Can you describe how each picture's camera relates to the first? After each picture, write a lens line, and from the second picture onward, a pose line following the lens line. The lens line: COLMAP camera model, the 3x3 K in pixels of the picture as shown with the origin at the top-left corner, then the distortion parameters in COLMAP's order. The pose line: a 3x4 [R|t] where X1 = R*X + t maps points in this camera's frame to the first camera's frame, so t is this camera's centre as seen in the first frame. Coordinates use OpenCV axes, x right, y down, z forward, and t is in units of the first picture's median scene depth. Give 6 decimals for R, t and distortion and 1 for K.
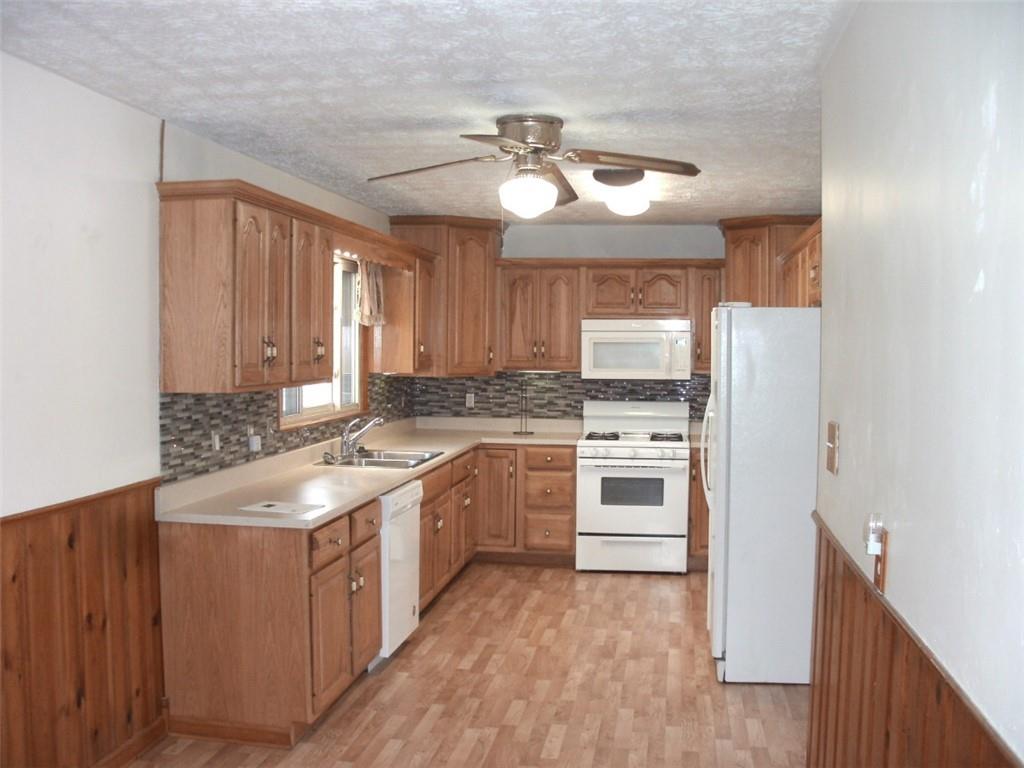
lens RADIAL K [[1074.0, 0, 511.8], [0, 1074.0, 387.5], [0, 0, 1]] dist [-0.286286, 0.332379]
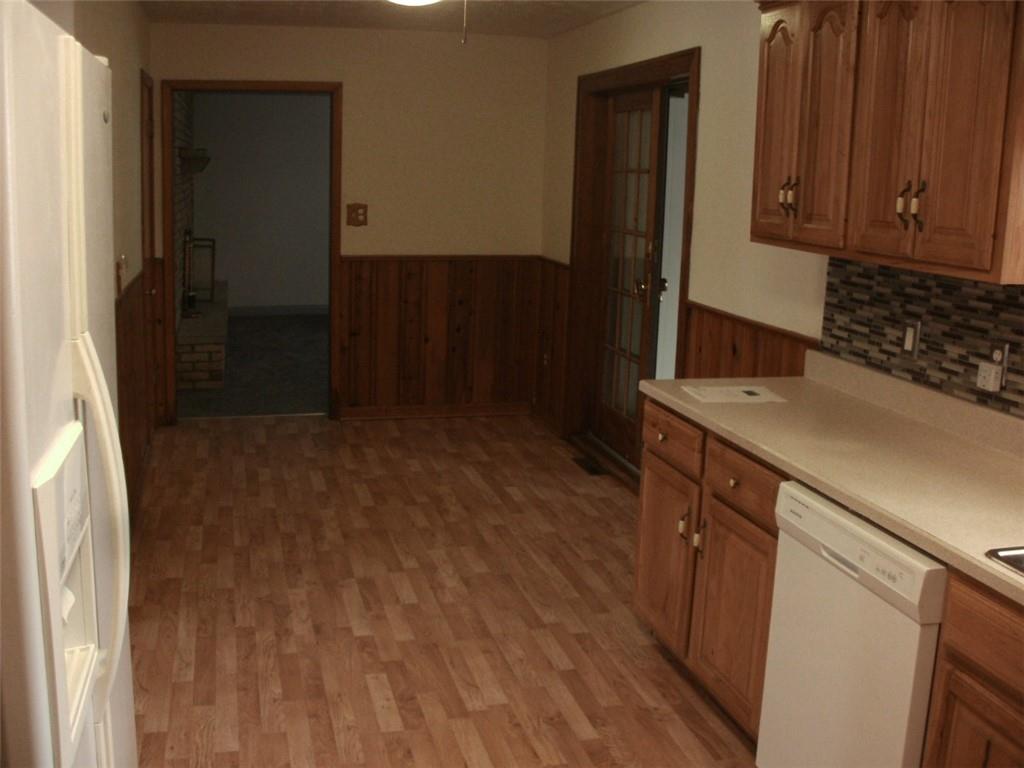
lens RADIAL K [[1074.0, 0, 511.8], [0, 1074.0, 387.5], [0, 0, 1]] dist [-0.286286, 0.332379]
pose [[-0.918494, 0.045386, -0.392821, 0.250646], [-0.050633, 0.971716, 0.230661, -0.066720], [0.392179, 0.231750, -0.890218, 1.705414]]
